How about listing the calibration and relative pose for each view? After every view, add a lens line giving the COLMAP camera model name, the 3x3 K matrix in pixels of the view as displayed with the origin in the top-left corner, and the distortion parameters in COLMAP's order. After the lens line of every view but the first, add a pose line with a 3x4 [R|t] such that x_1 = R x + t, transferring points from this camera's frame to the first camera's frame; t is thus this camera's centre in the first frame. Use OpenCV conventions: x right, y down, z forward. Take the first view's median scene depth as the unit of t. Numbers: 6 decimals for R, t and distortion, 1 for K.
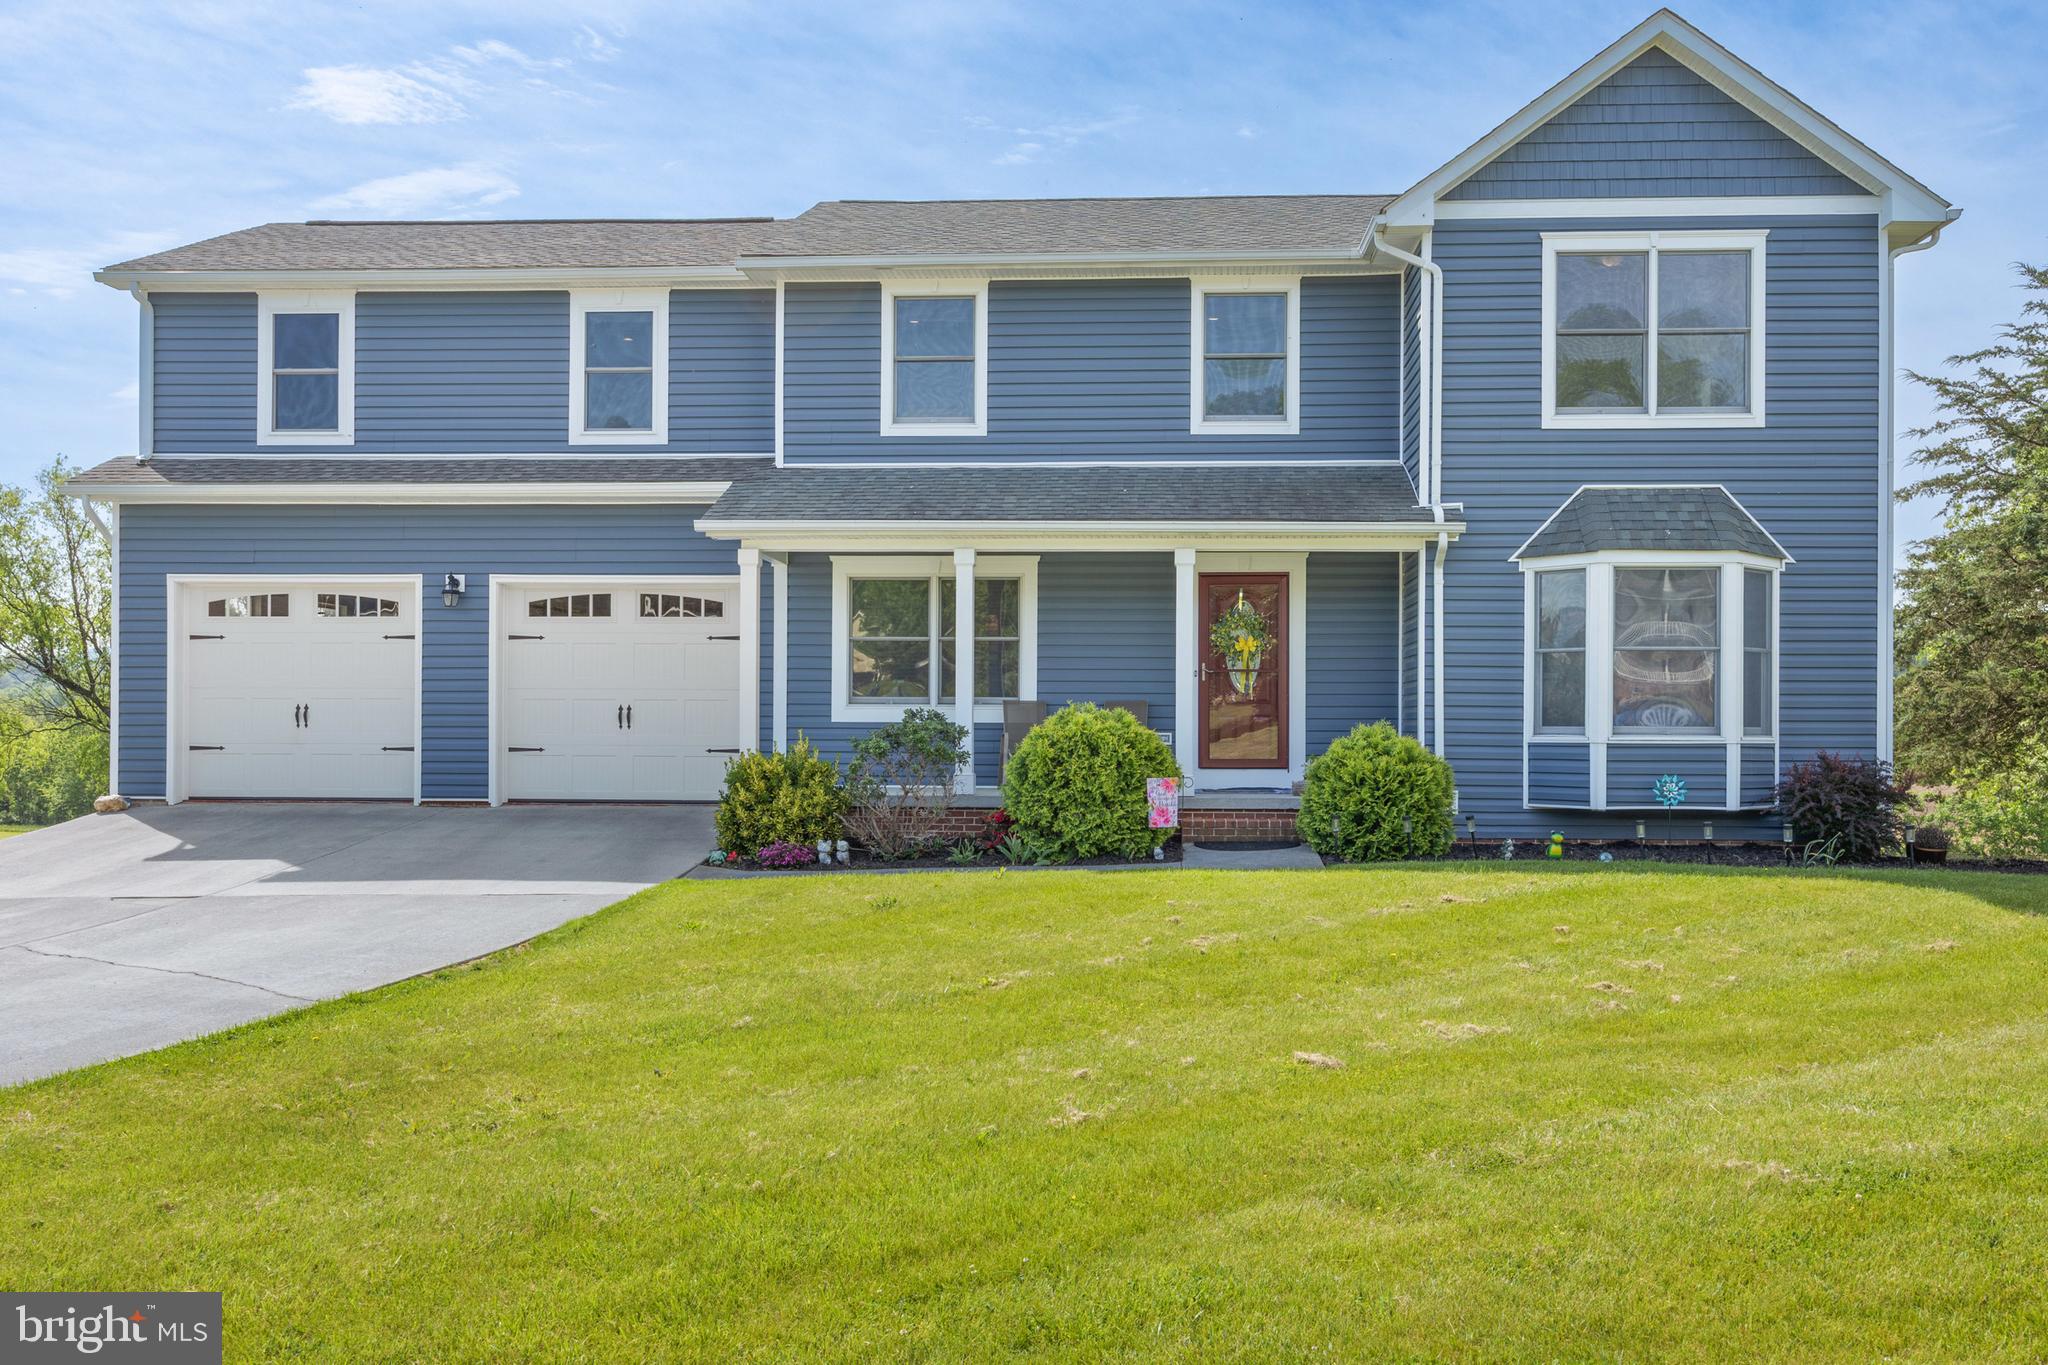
lens RADIAL K [[1794.4, 0, 1028.9], [0, 1794.4, 686.1], [0, 0, 1]] dist [-0.009285, -0.000464]
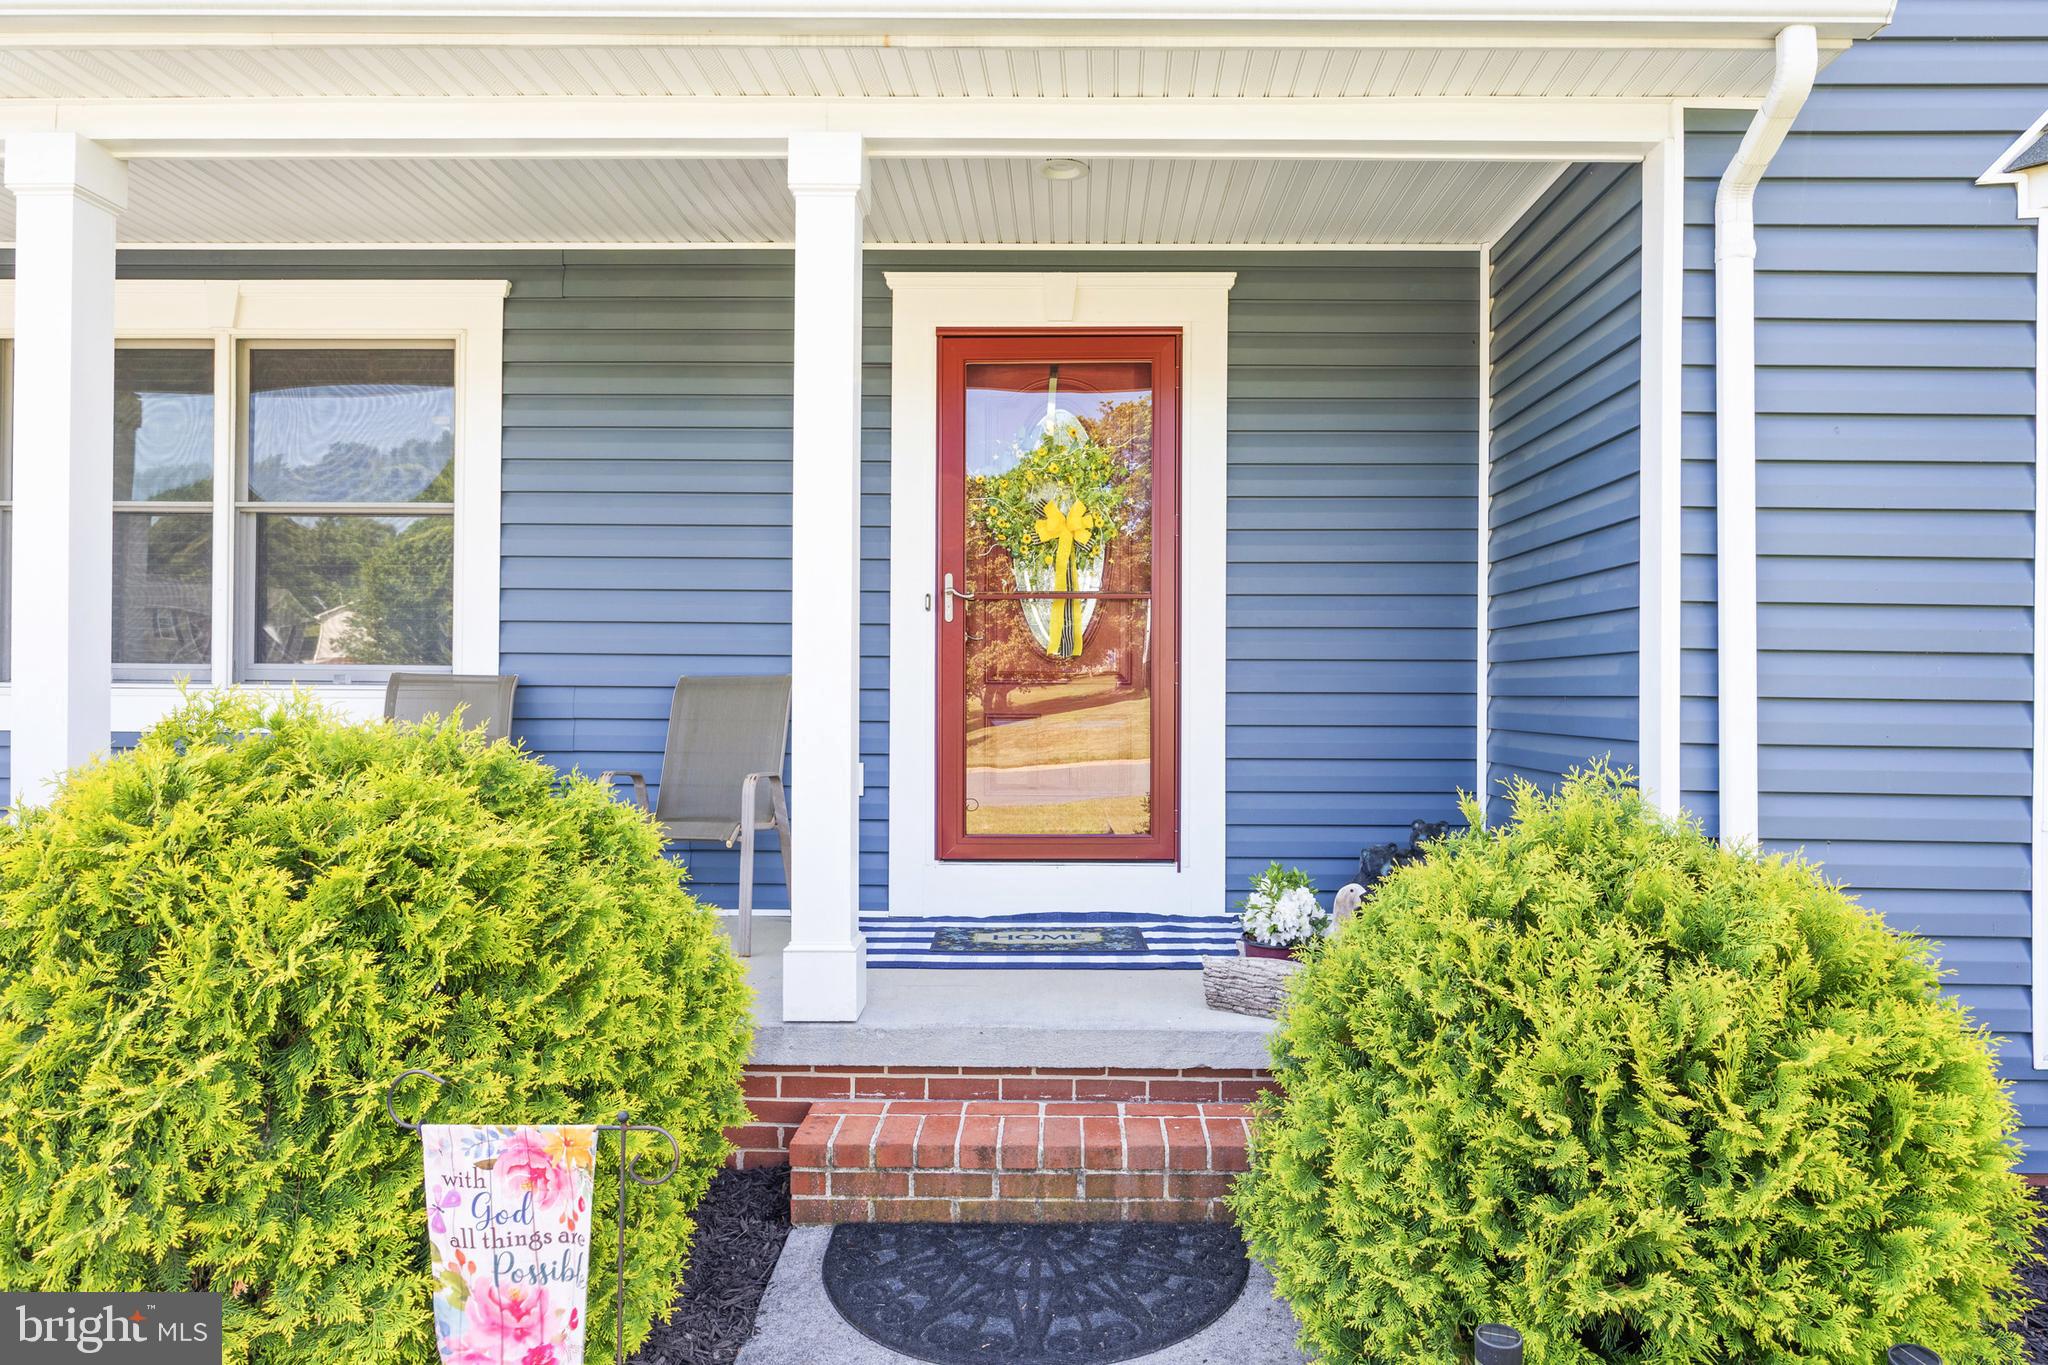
lens RADIAL K [[1236.0, 0, 1022.9], [0, 1236.0, 677.9], [0, 0, 1]] dist [0.001995, 0.000098]
pose [[0.999062, 0.002679, 0.043217, 0.102819], [-0.003255, 0.999907, 0.013264, 0.005203], [-0.043177, -0.013392, 0.998978, 0.758368]]
